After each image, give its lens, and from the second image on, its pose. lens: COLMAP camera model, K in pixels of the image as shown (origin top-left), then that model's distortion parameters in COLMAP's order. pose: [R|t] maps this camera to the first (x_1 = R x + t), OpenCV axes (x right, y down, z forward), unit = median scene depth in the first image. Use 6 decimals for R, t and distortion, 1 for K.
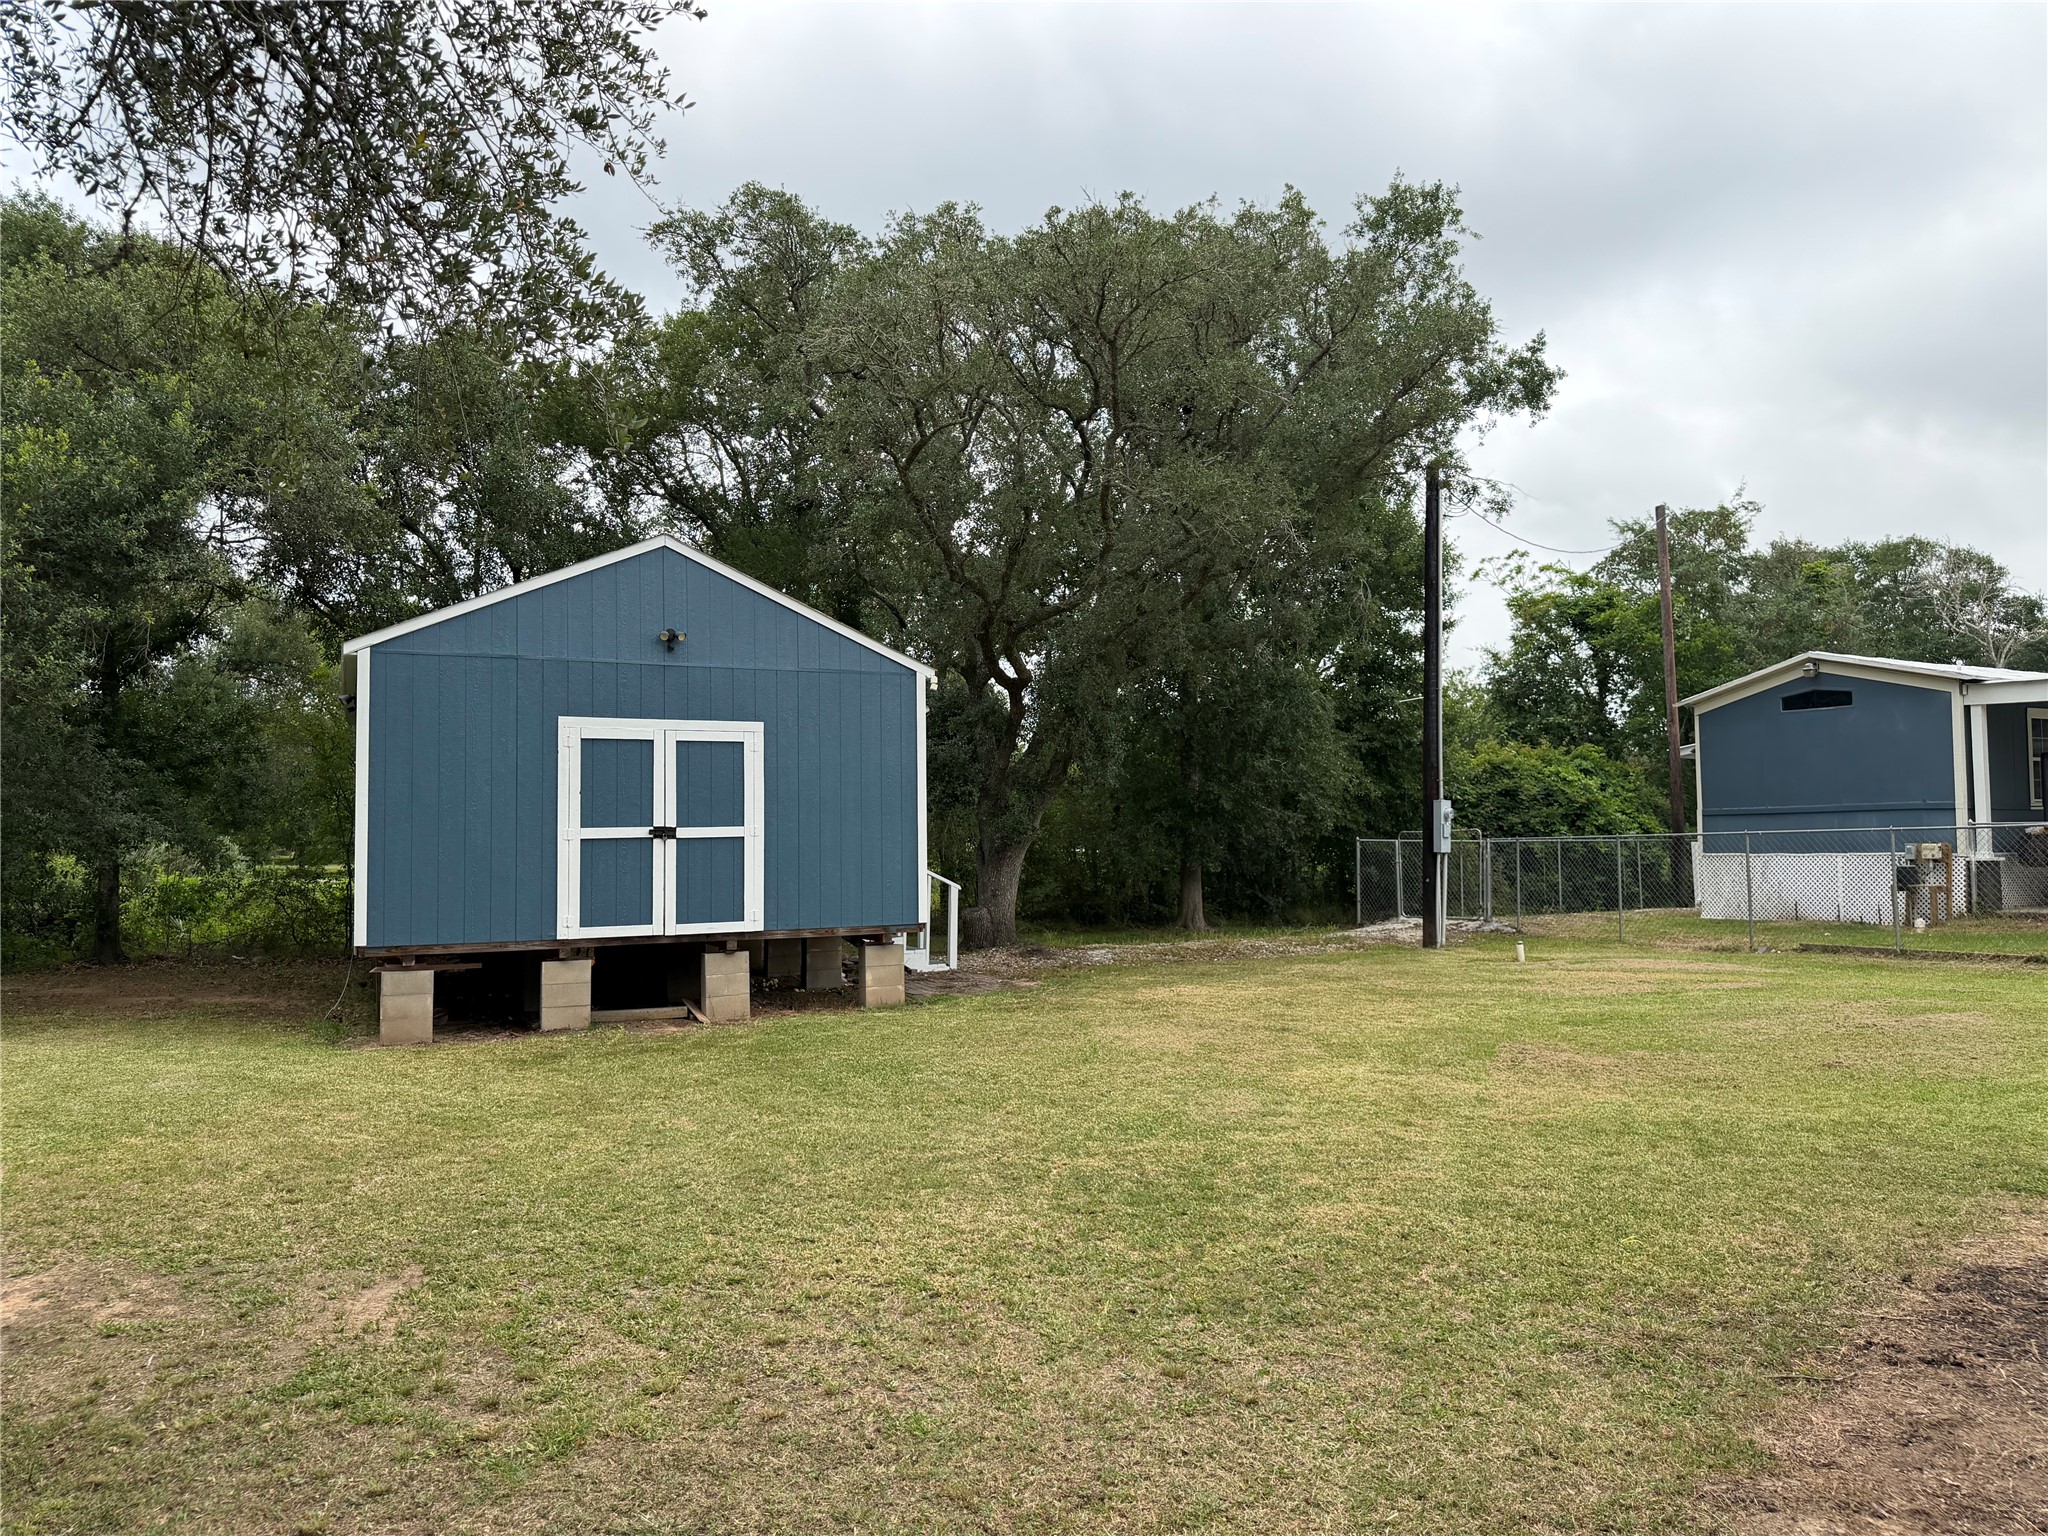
lens RADIAL K [[1420.8, 0, 1031.9], [0, 1420.8, 750.9], [0, 0, 1]] dist [0.068116, -0.009472]
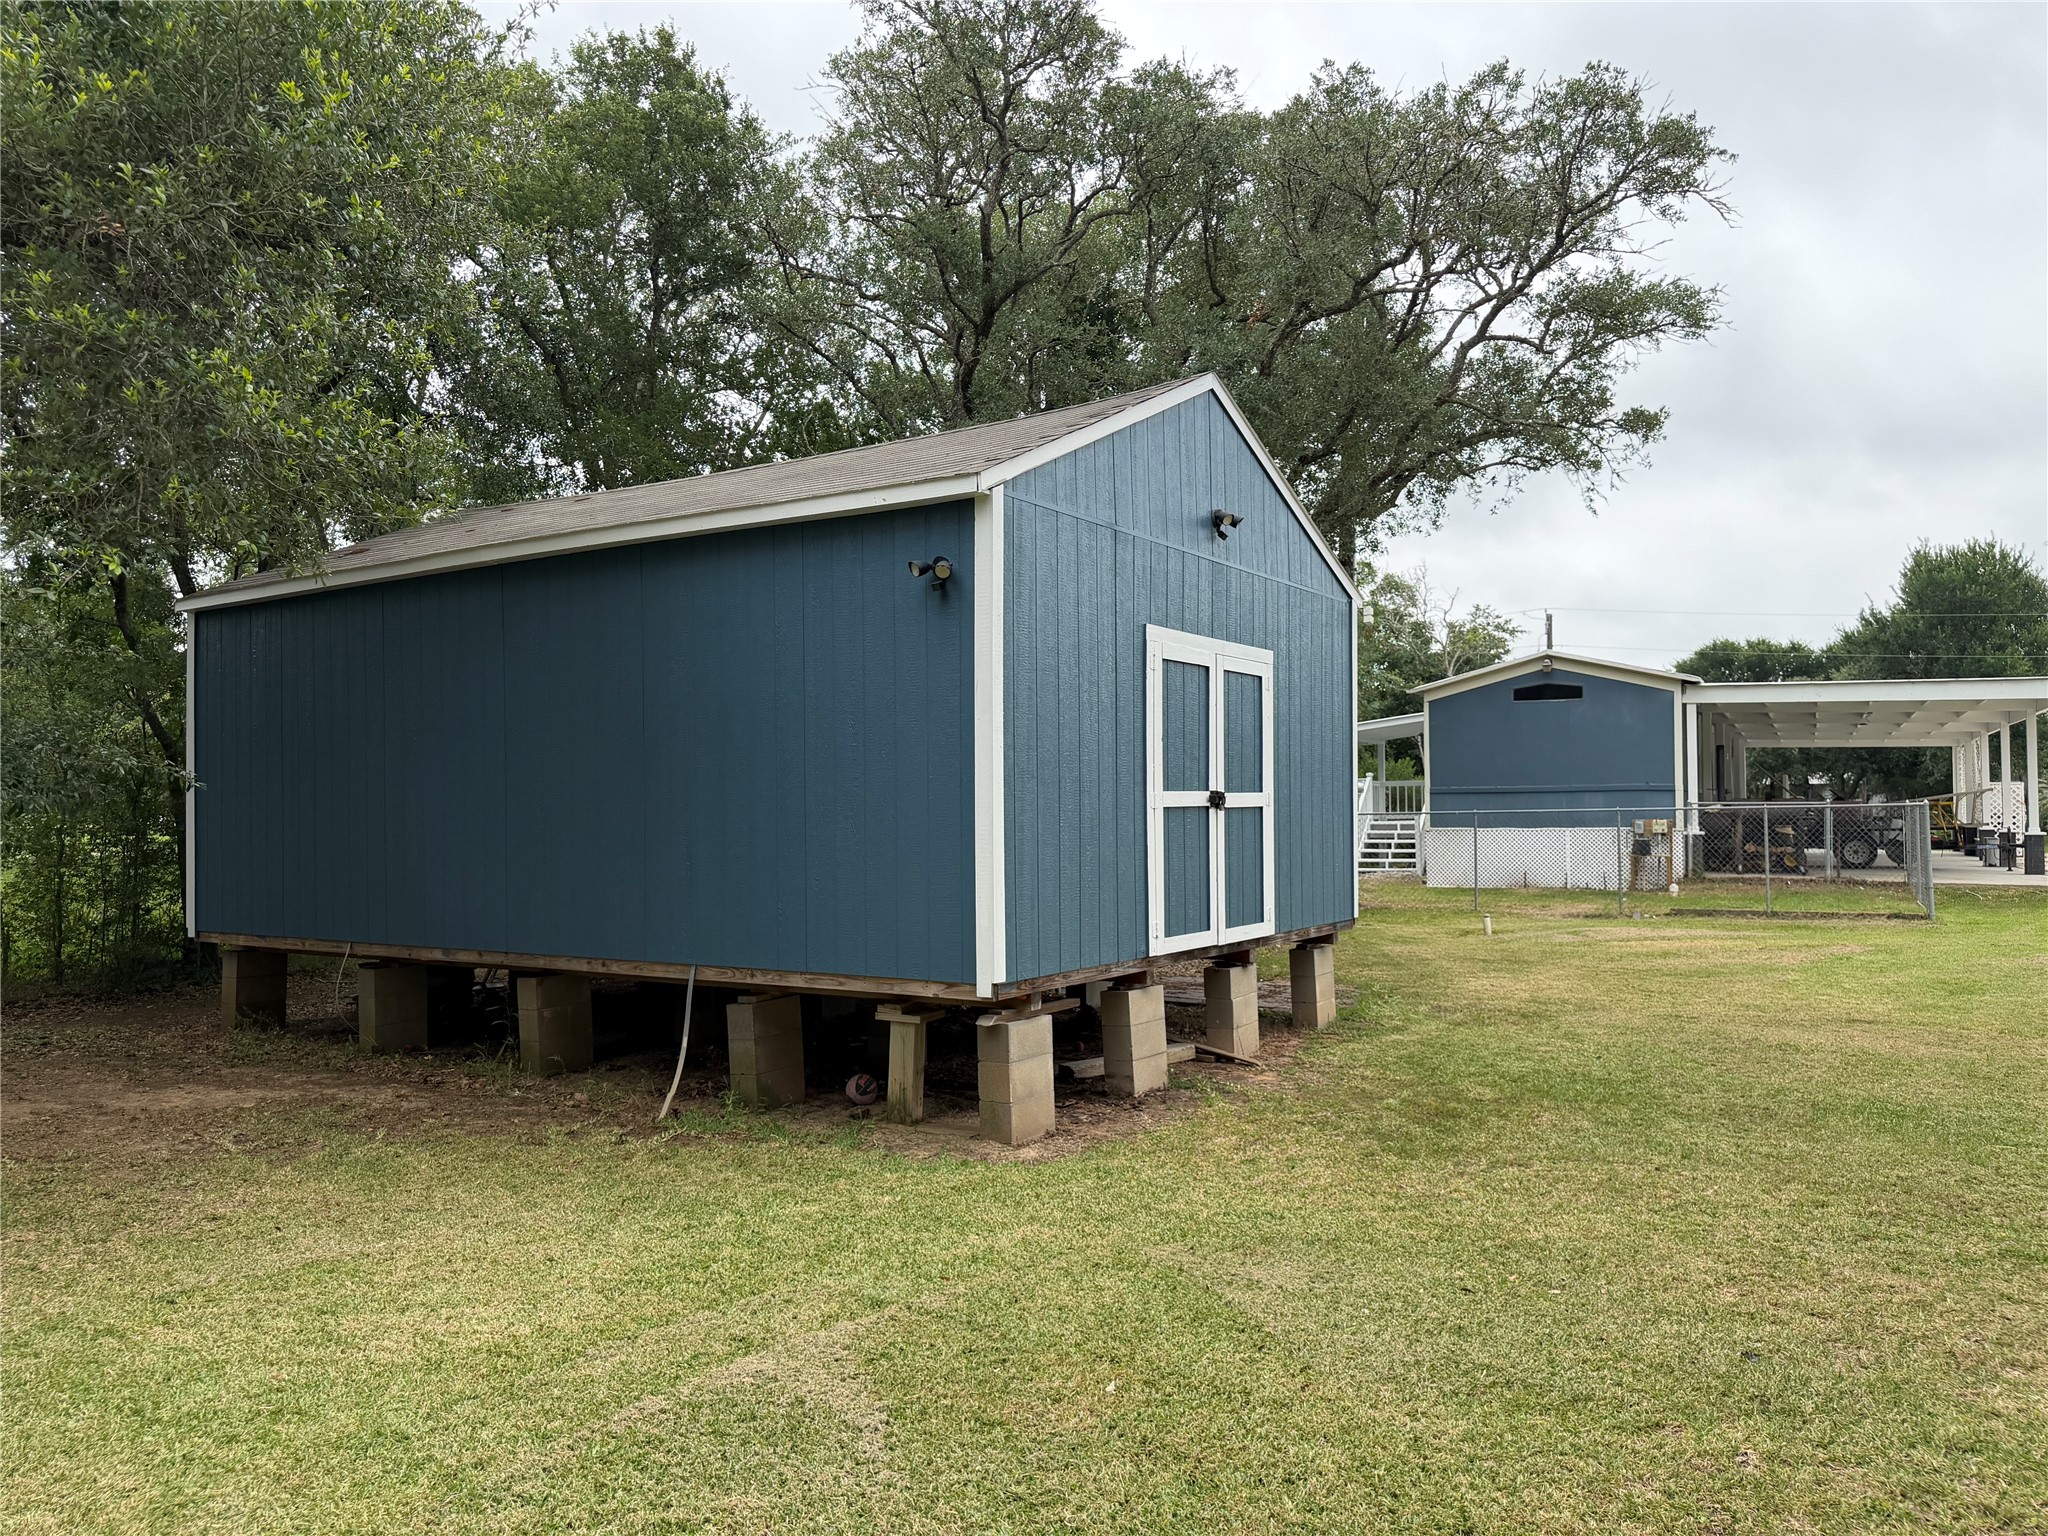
lens RADIAL K [[1420.8, 0, 1002.7], [0, 1420.8, 779.4], [0, 0, 1]] dist [0.068116, -0.009472]
pose [[0.858703, 0.019366, 0.512107, -0.626306], [-0.039348, 0.998827, 0.028206, 0.028068], [-0.510961, -0.044371, 0.858458, 0.401986]]
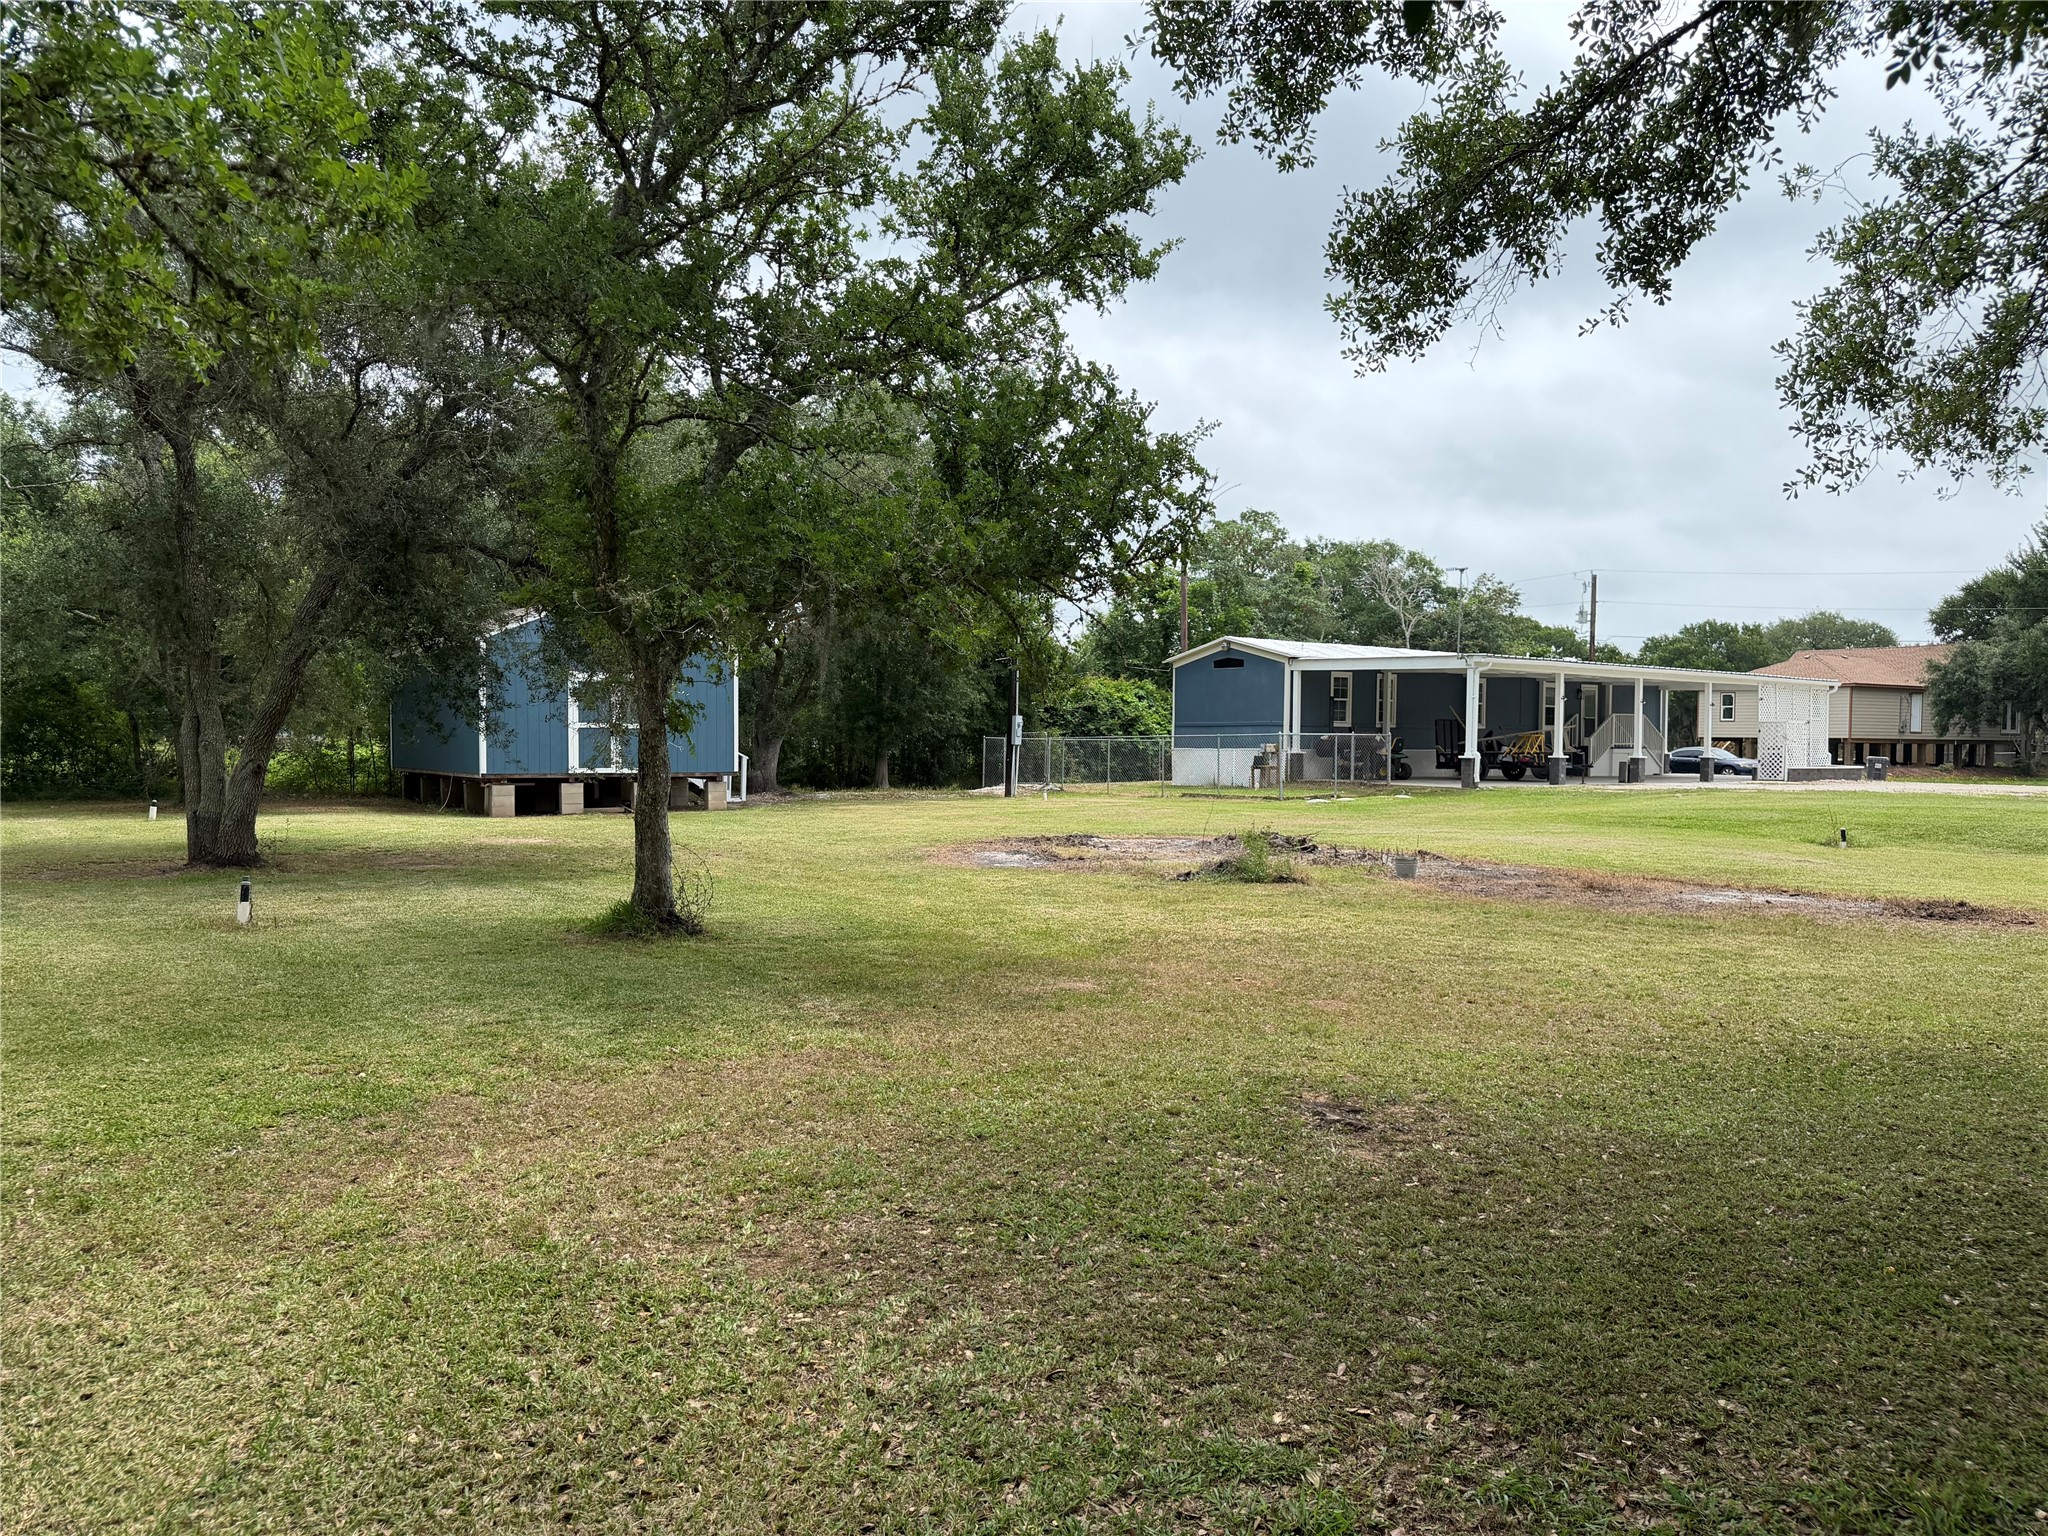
lens RADIAL K [[1420.8, 0, 1024.7], [0, 1420.8, 784.0], [0, 0, 1]] dist [0.068116, -0.009472]
pose [[0.983888, 0.014155, 0.178224, -0.030693], [-0.031035, 0.995249, 0.092280, -0.064658], [-0.176071, -0.096325, 0.979653, -1.081340]]
